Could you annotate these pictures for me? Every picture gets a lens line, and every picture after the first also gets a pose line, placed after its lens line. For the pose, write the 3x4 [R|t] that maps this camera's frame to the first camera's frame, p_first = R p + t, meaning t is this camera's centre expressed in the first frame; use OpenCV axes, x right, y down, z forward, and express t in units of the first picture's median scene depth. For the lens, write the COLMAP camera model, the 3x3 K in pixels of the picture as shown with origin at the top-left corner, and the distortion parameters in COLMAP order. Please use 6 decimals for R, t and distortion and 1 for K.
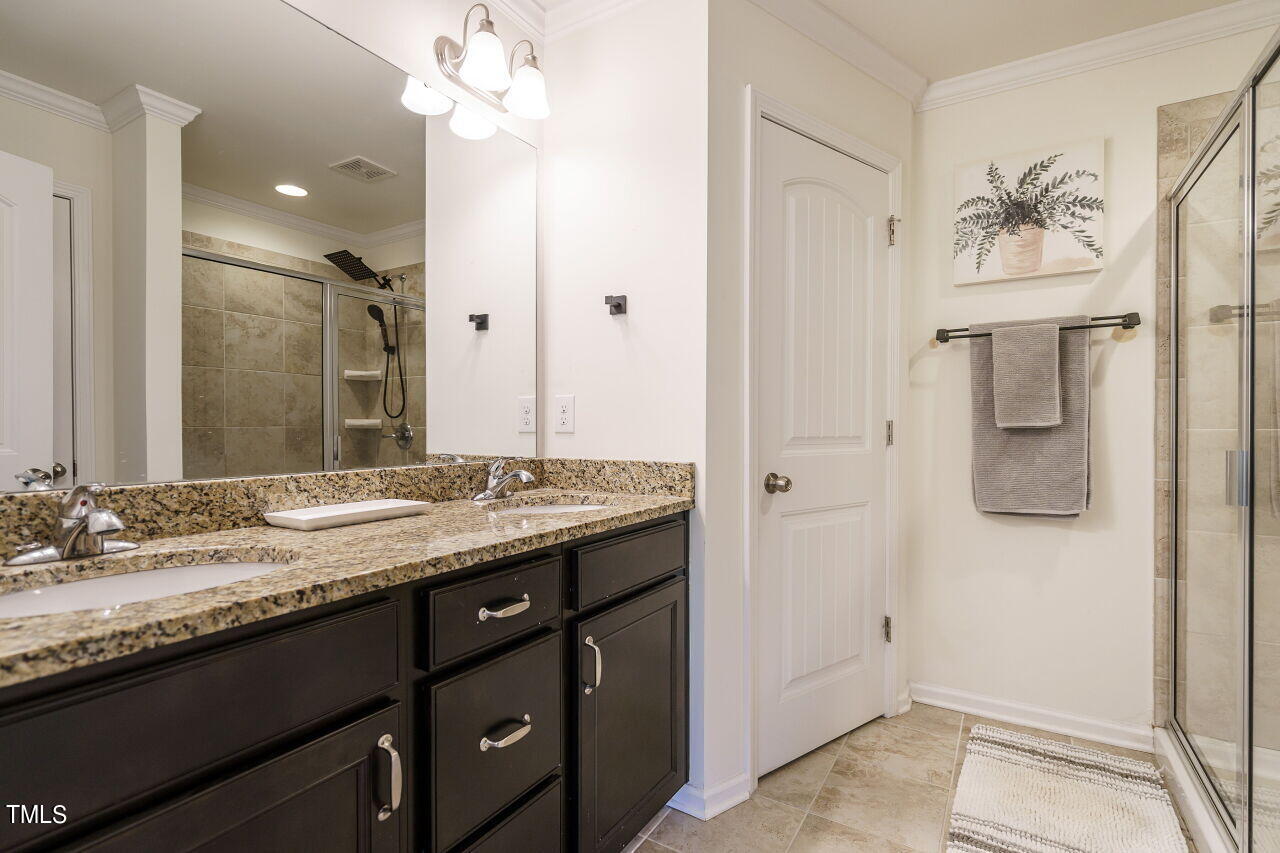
lens RADIAL K [[627.8, 0, 644.9], [0, 627.8, 430.5], [0, 0, 1]] dist [0.002769, 0.000117]
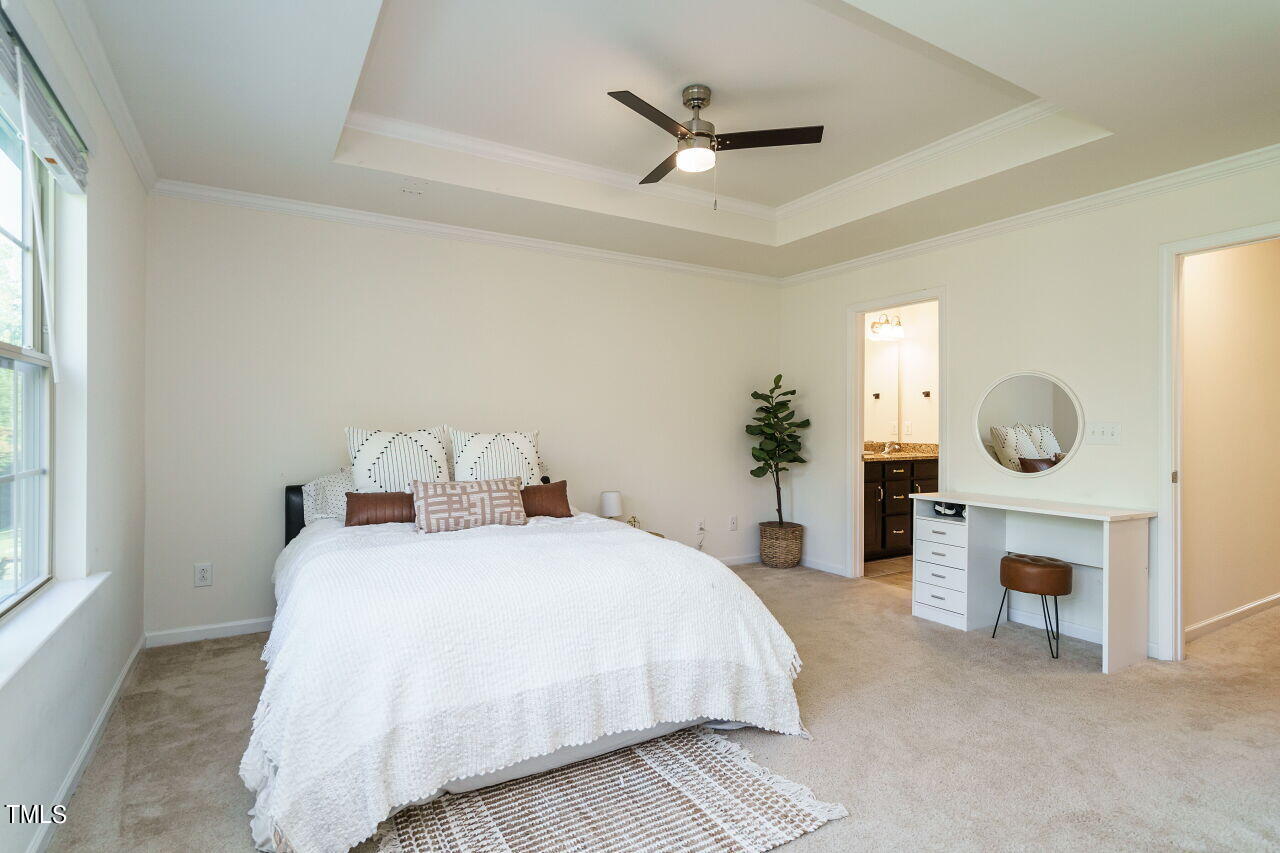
lens RADIAL K [[618.9, 0, 637.9], [0, 618.9, 421.8], [0, 0, 1]] dist [-0.005085, -0.000624]
pose [[0.872593, 0.006463, -0.488405, 0.213602], [-0.002040, 0.999952, 0.009587, -0.092092], [0.488444, -0.007369, 0.872564, -2.489990]]
